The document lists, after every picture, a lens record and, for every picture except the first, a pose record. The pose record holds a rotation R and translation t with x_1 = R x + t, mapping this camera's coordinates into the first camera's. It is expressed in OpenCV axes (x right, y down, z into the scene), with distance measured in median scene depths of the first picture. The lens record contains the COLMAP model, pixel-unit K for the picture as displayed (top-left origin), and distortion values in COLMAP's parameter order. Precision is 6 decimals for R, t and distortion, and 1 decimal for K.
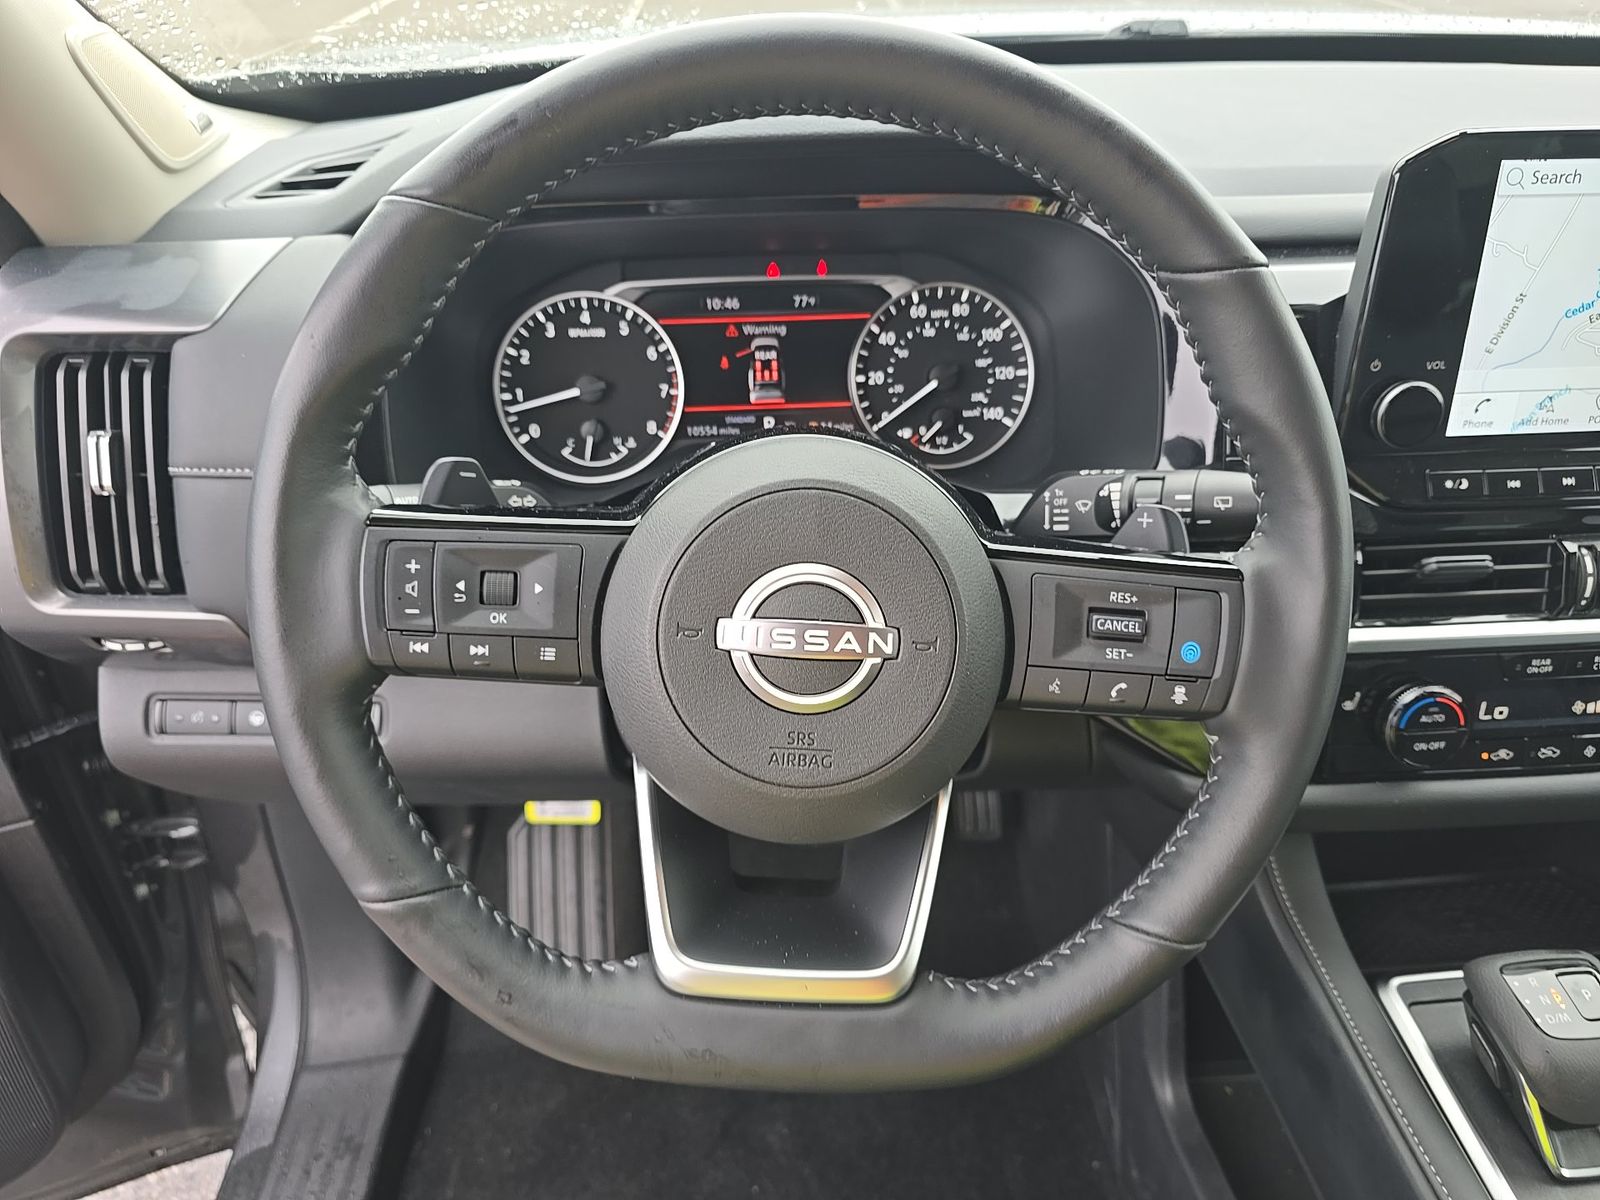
lens RADIAL K [[1060.3, 0, 799.8], [0, 1060.3, 604.3], [0, 0, 1]] dist [0.001822, -0.003332]
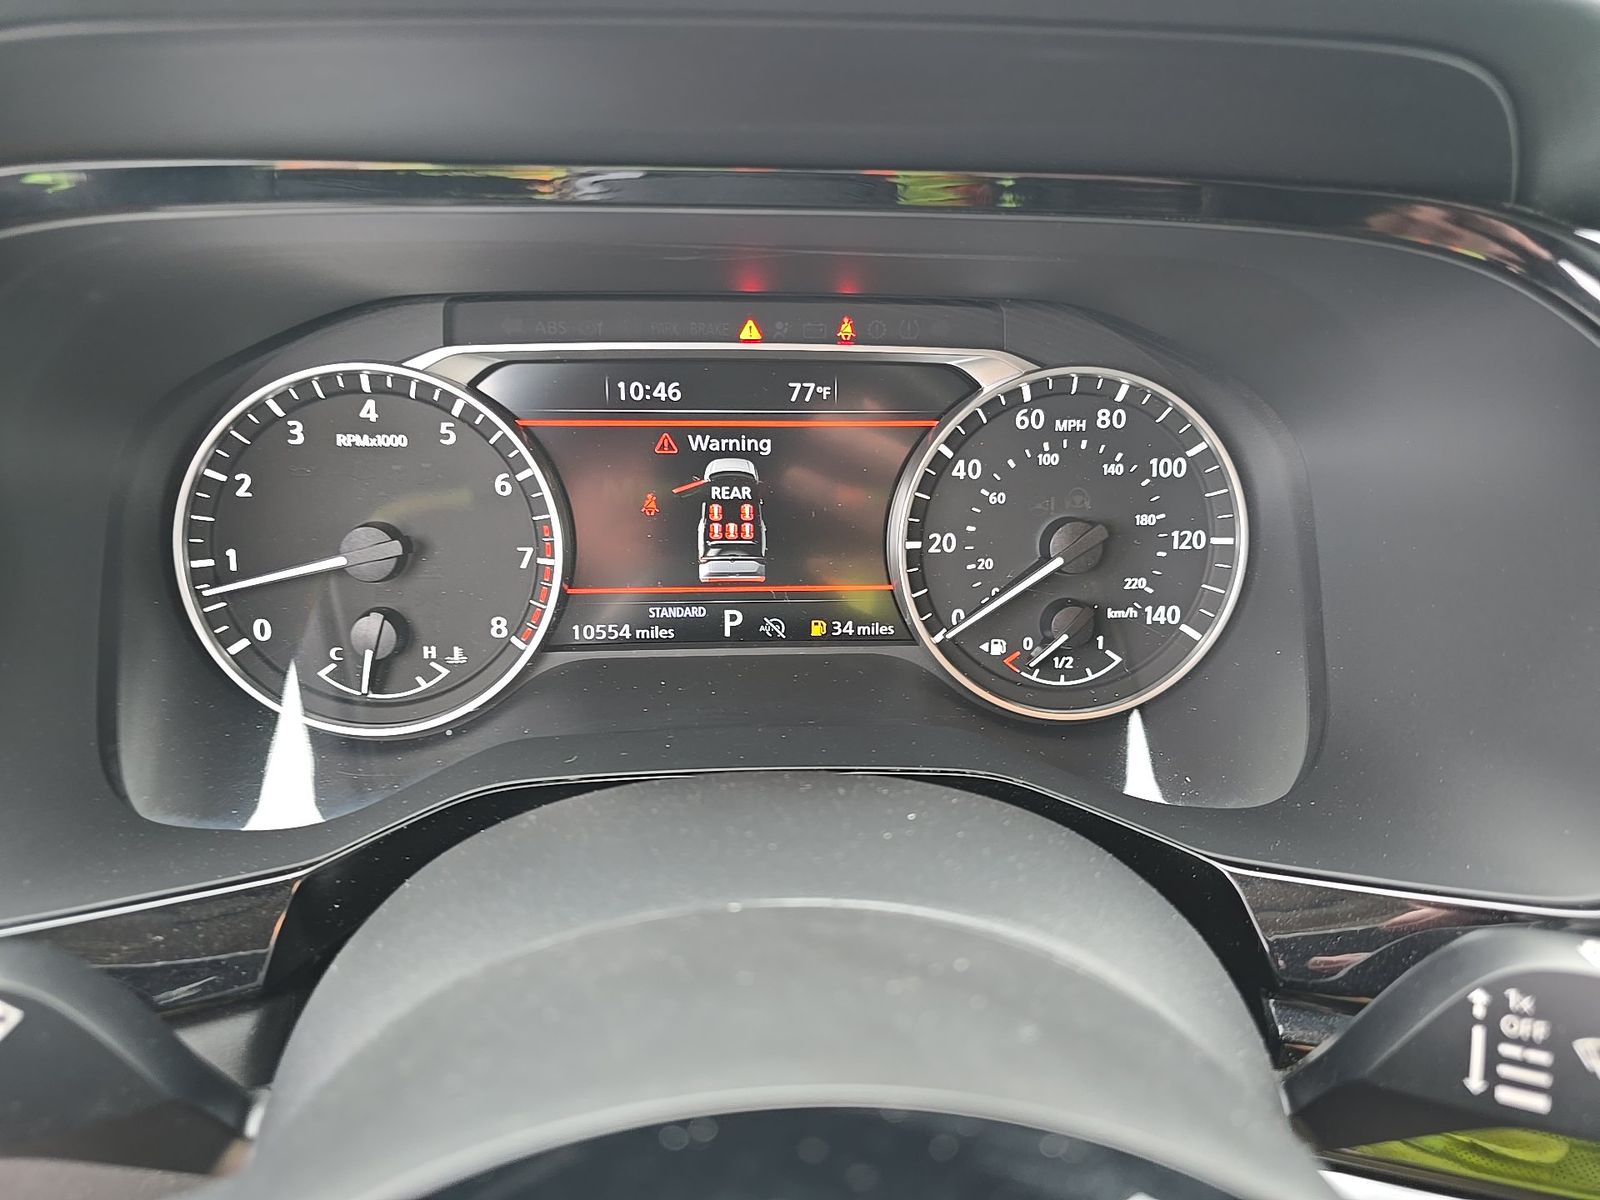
lens RADIAL K [[1060.3, 0, 800.8], [0, 1060.3, 595.9], [0, 0, 1]] dist [0.001822, -0.003332]
pose [[0.999376, 0.034103, 0.009205, -0.001304], [-0.033664, 0.998451, -0.044296, -0.164038], [-0.010702, 0.043959, 0.998976, 0.490916]]
